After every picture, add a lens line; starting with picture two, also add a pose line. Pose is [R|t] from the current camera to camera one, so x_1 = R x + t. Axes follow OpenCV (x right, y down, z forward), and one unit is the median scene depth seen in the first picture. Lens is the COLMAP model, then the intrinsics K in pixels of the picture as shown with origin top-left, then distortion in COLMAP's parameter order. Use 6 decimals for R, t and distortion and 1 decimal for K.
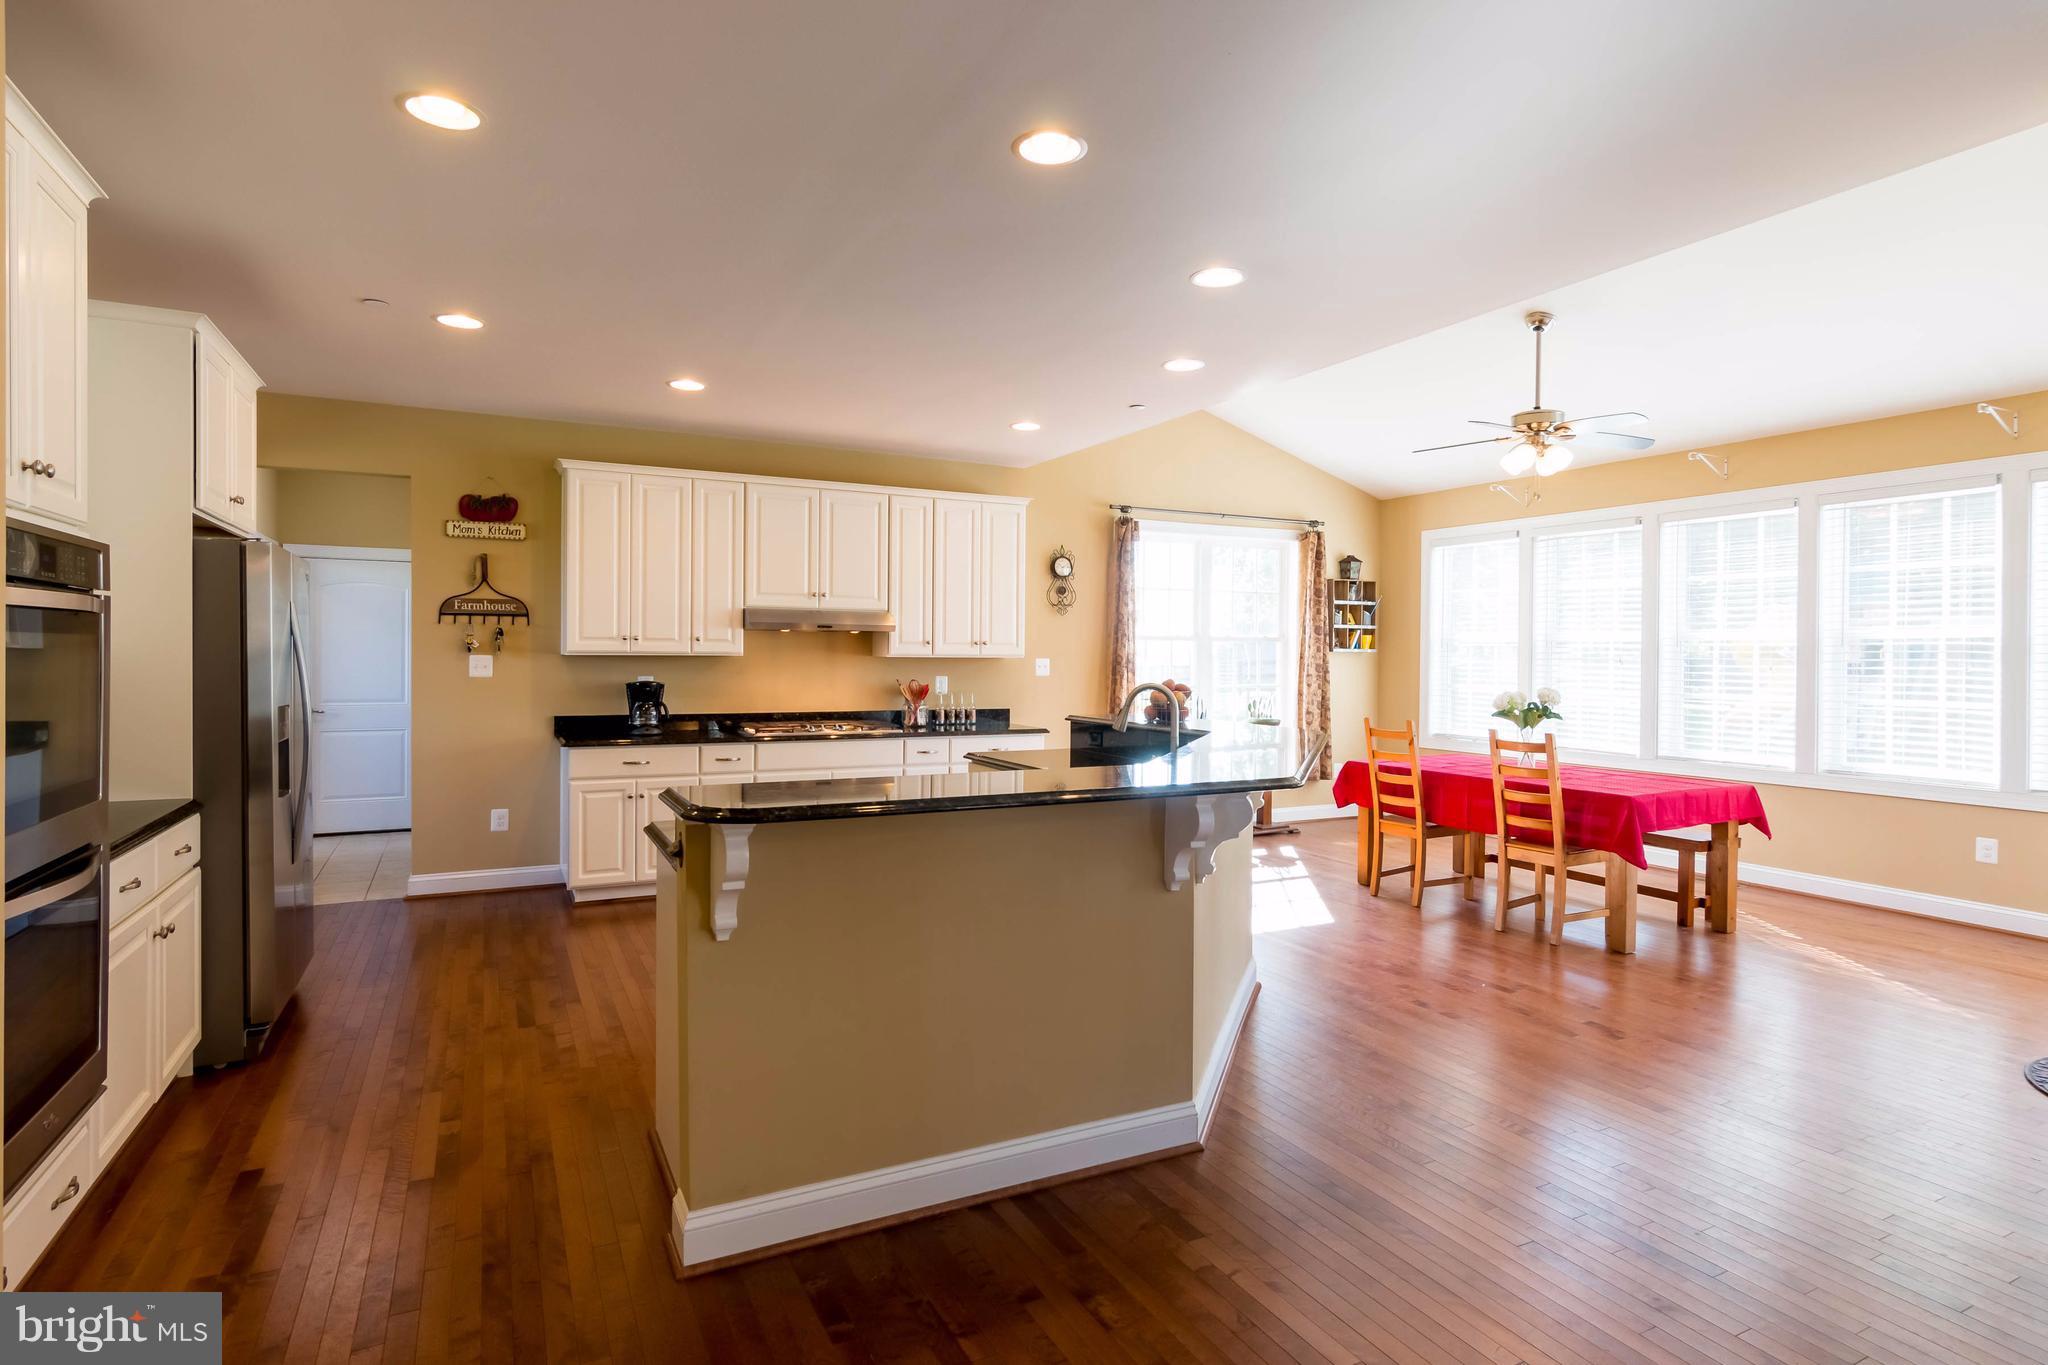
lens RADIAL K [[1041.3, 0, 988.4], [0, 1041.3, 661.6], [0, 0, 1]] dist [0.005238, 0.002528]
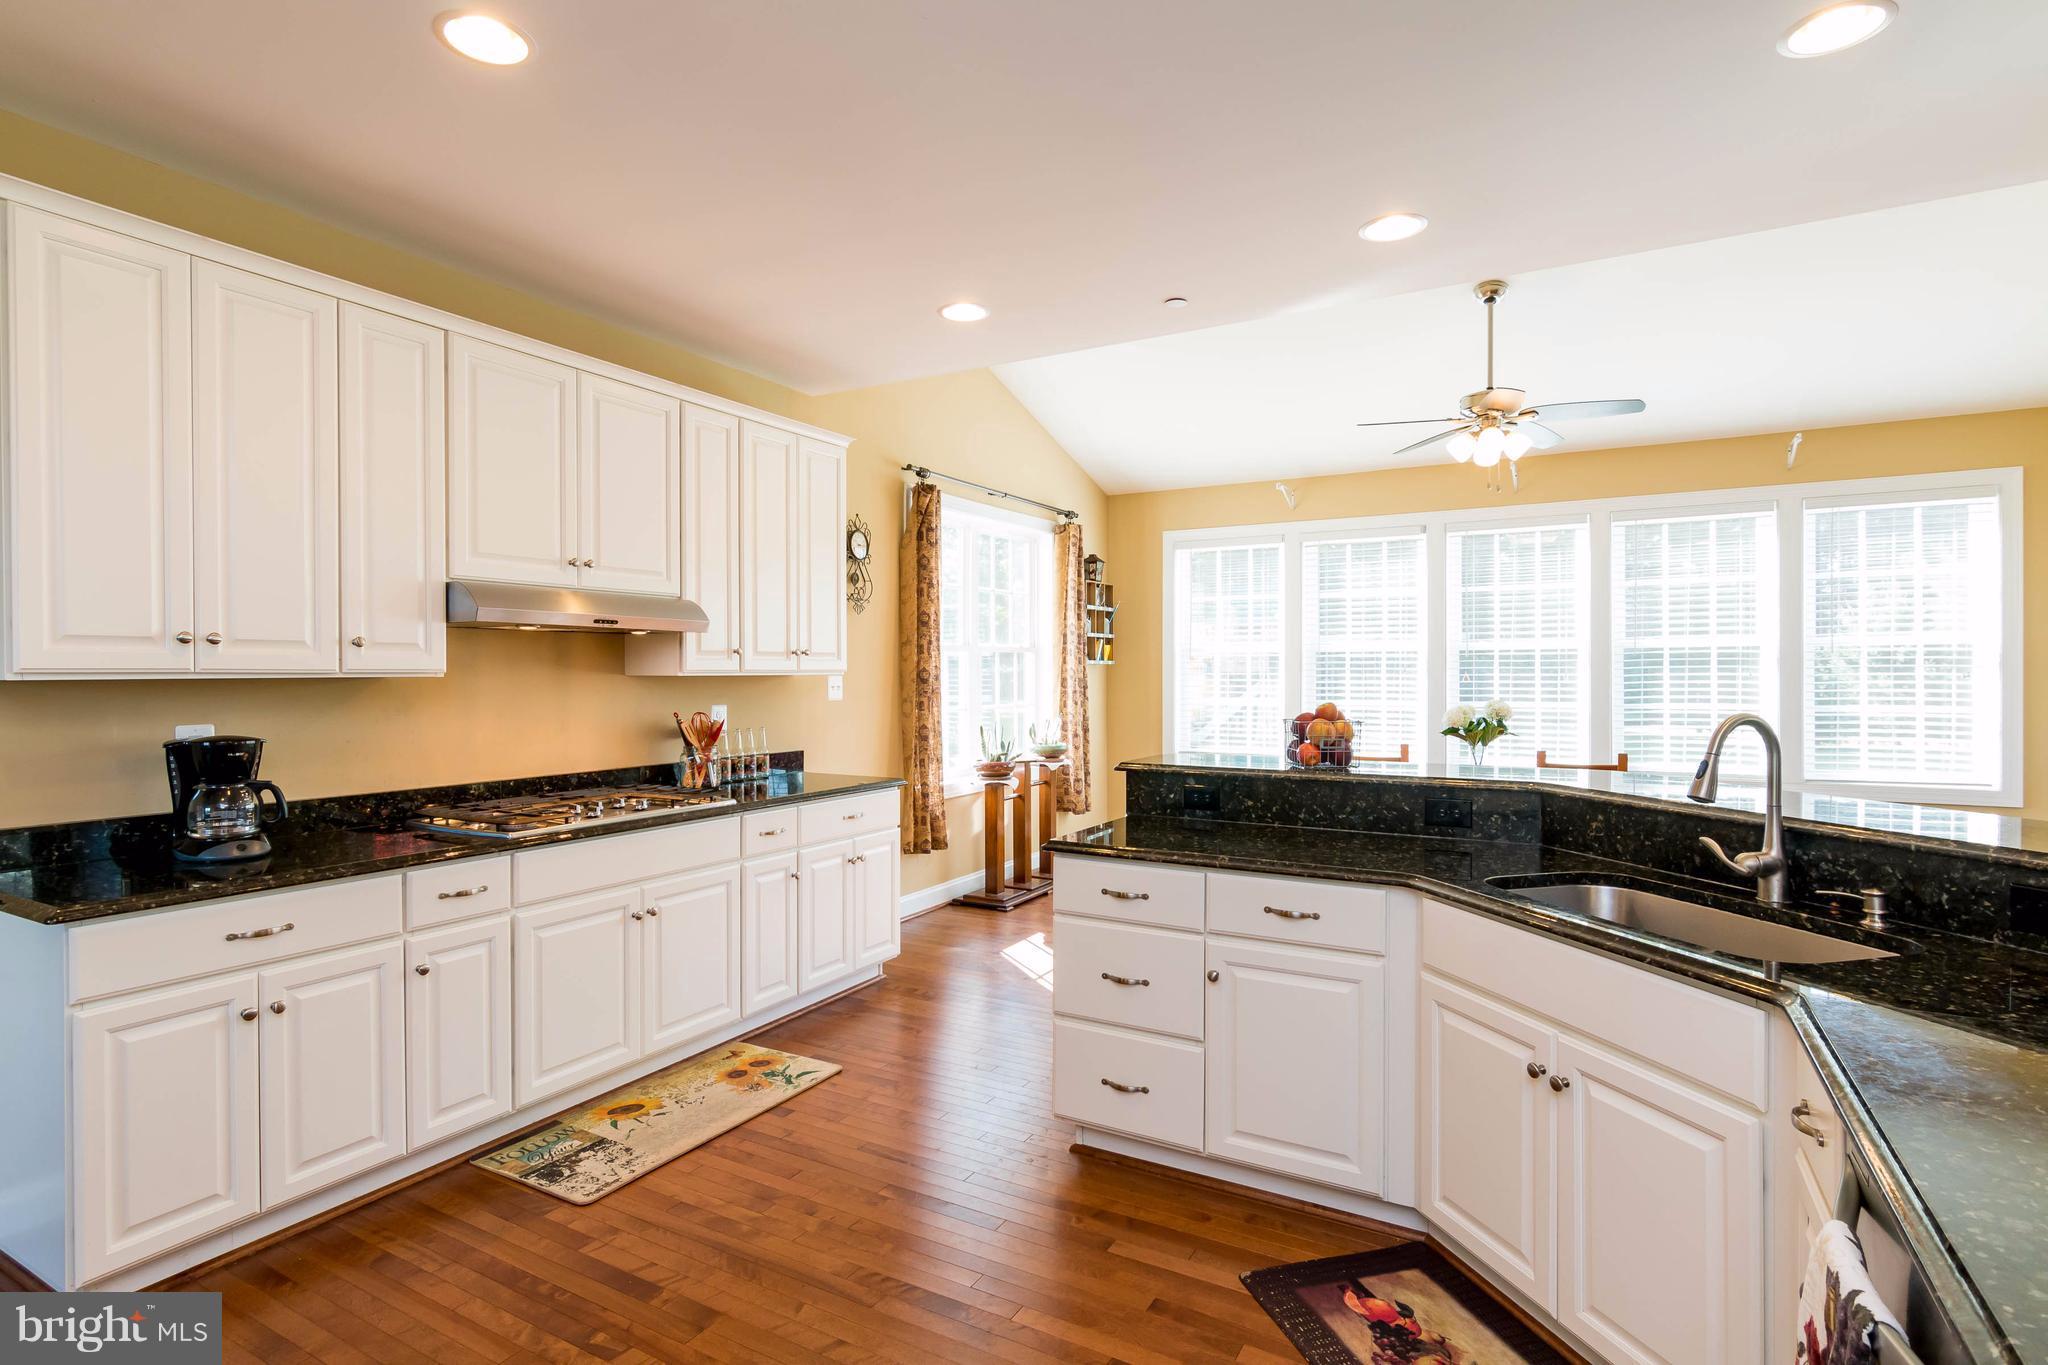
lens RADIAL K [[1041.3, 0, 997.1], [0, 1041.3, 681.6], [0, 0, 1]] dist [0.005238, 0.002528]
pose [[0.835156, -0.015256, 0.549802, -0.292948], [0.012528, 0.999884, 0.008715, -0.004405], [-0.549871, -0.000390, 0.835250, 0.439332]]
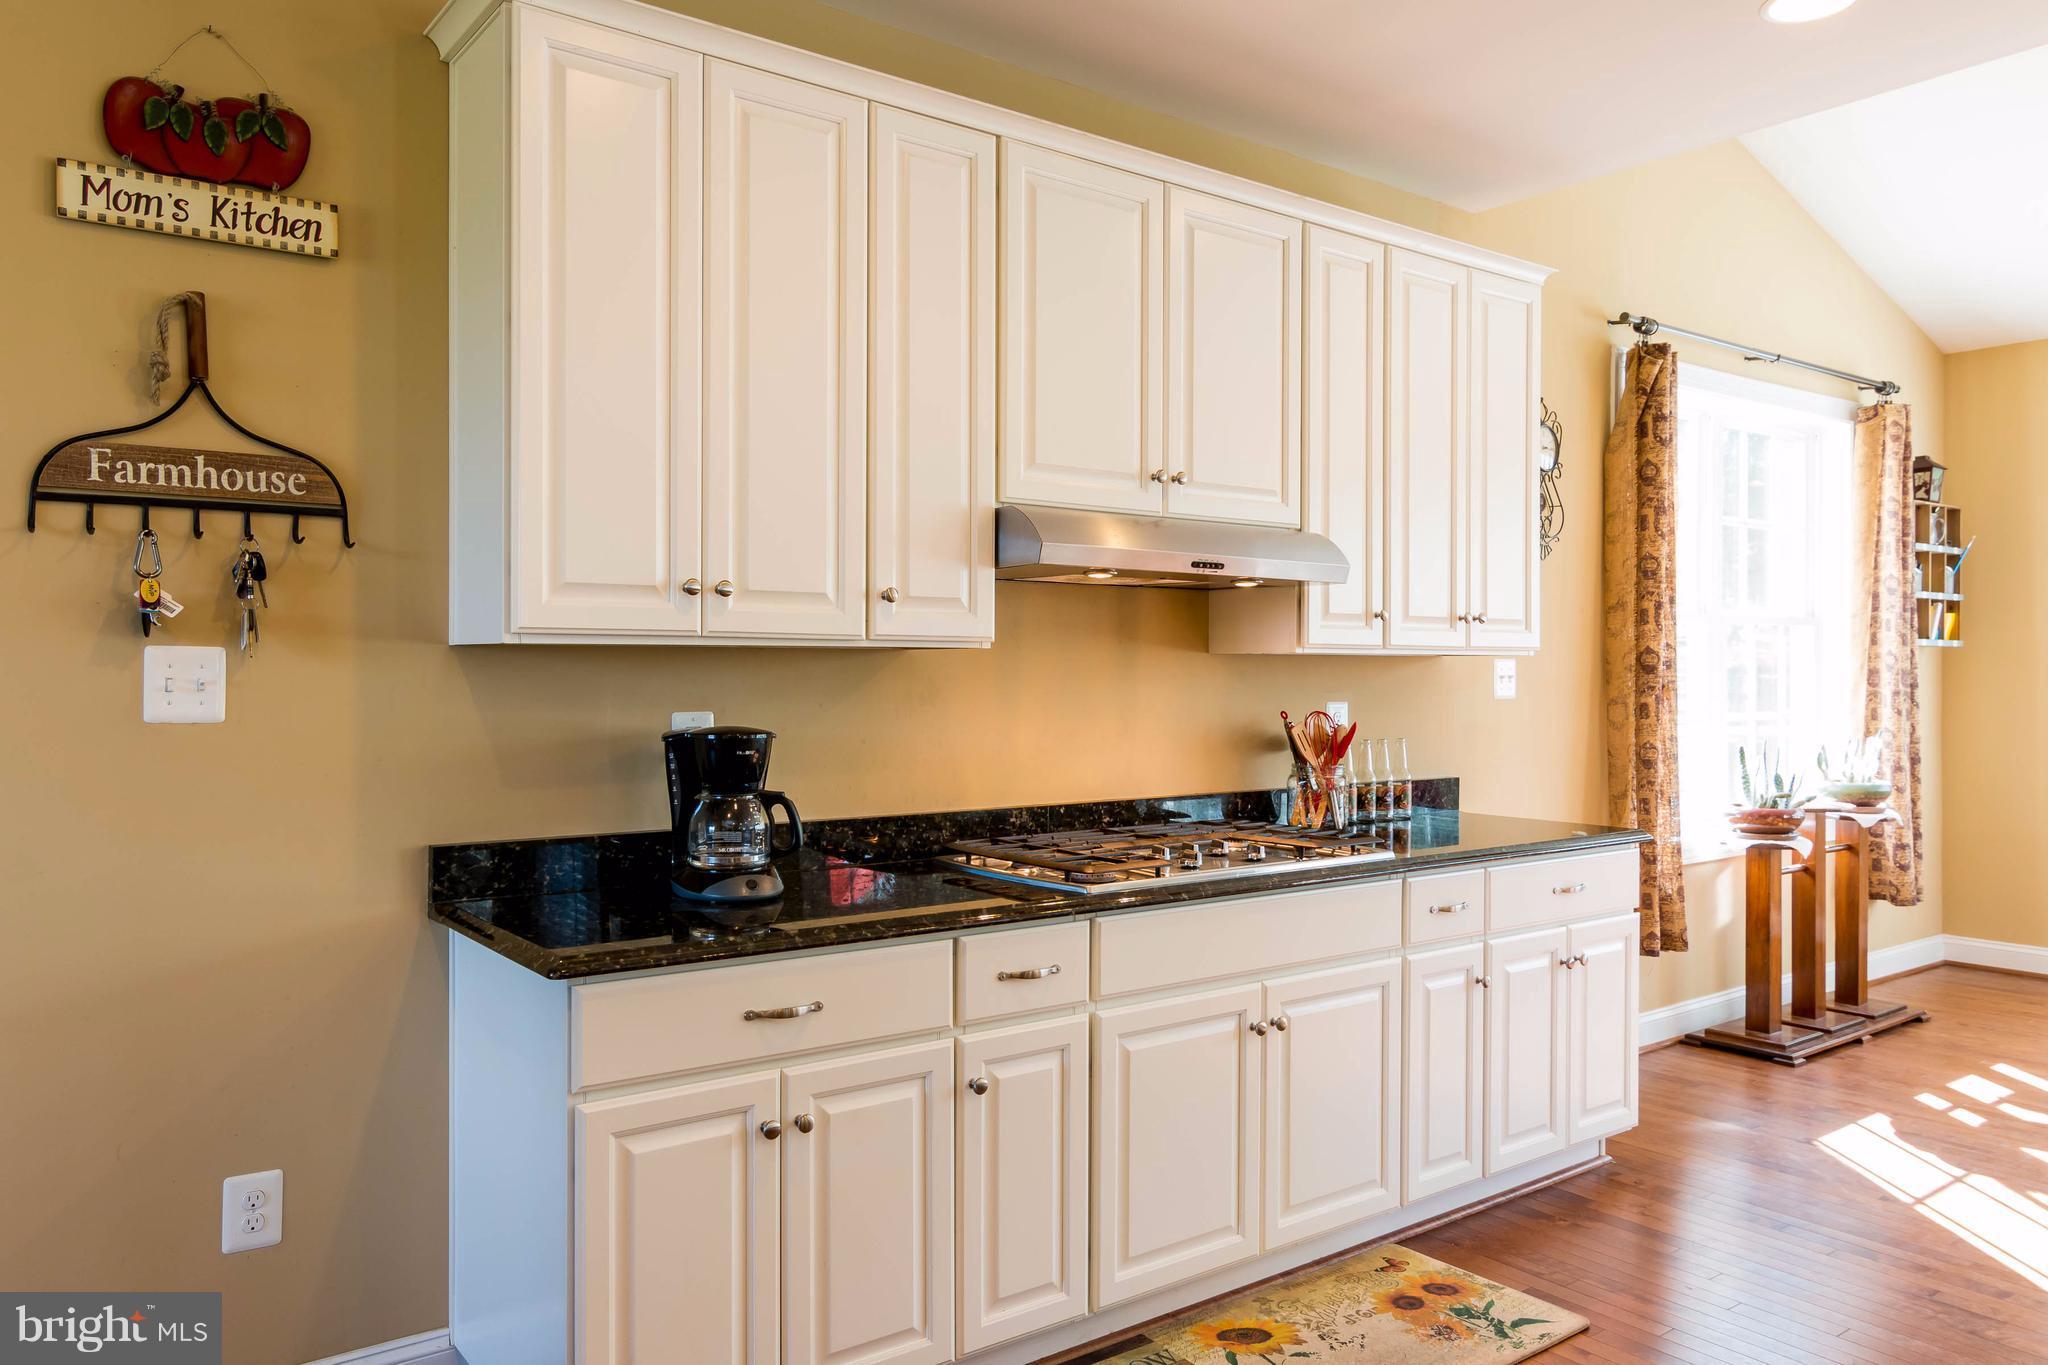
lens RADIAL K [[1447.7, 0, 985.3], [0, 1447.7, 674.2], [0, 0, 1]] dist [0.003139, 0.001619]
pose [[0.985010, -0.006828, 0.172360, -0.322457], [0.007311, 0.999971, -0.002166, 0.003856], [-0.172341, 0.003394, 0.985032, 0.542261]]
